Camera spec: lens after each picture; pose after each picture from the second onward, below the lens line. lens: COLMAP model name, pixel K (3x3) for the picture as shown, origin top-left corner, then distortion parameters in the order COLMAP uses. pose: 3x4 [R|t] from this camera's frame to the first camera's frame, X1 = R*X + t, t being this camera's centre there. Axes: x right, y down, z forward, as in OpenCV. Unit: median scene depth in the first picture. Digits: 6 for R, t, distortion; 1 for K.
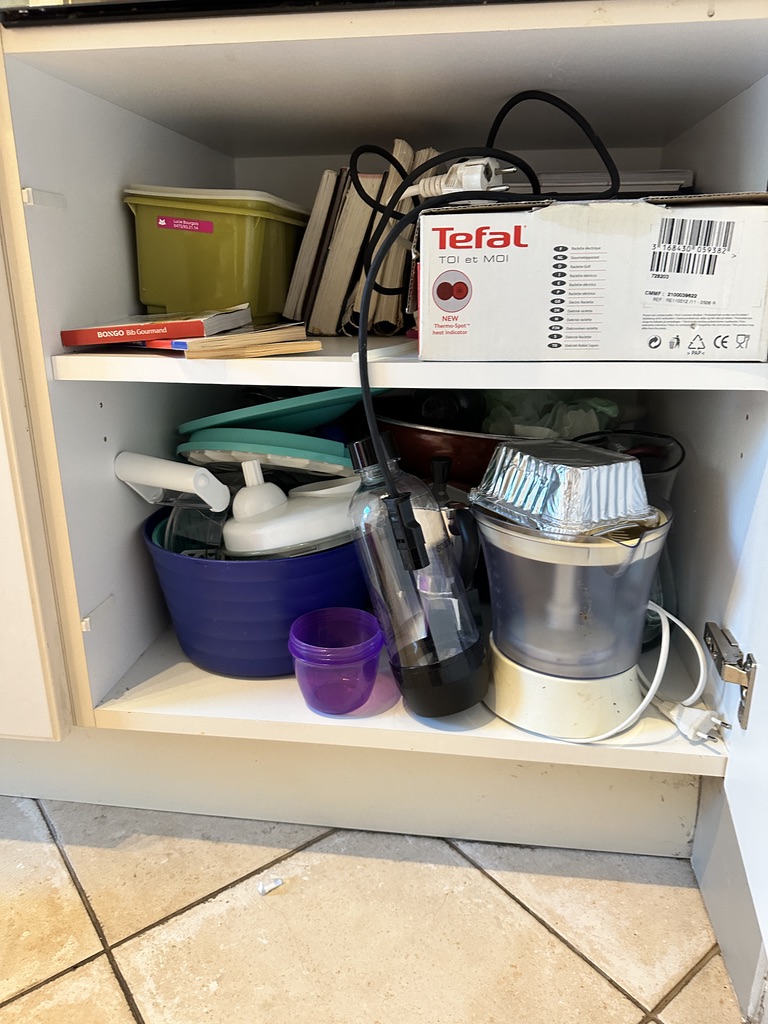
lens RADIAL K [[708.0, 0, 381.6], [0, 708.0, 508.5], [0, 0, 1]] dist [-0.013397, -0.003740]
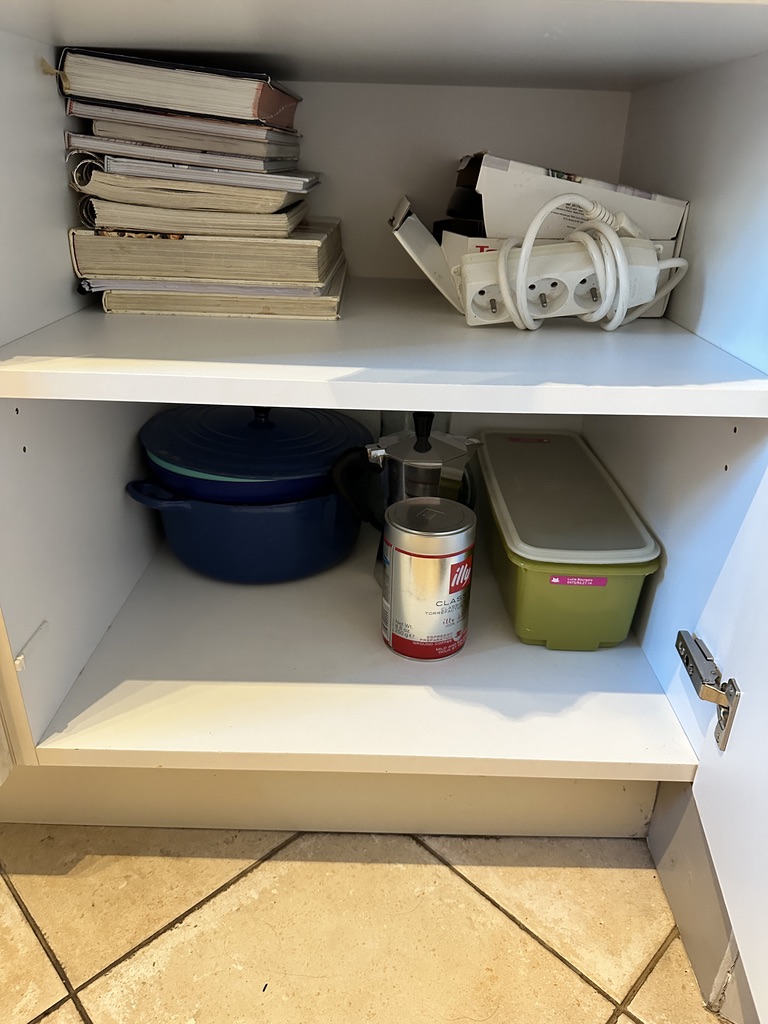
lens RADIAL K [[708.0, 0, 385.8], [0, 708.0, 513.6], [0, 0, 1]] dist [-0.013397, -0.003740]
pose [[0.992183, -0.027085, 0.121820, -0.063137], [0.010512, 0.990833, 0.134680, -0.134153], [-0.124351, -0.132347, 0.983372, 0.092407]]
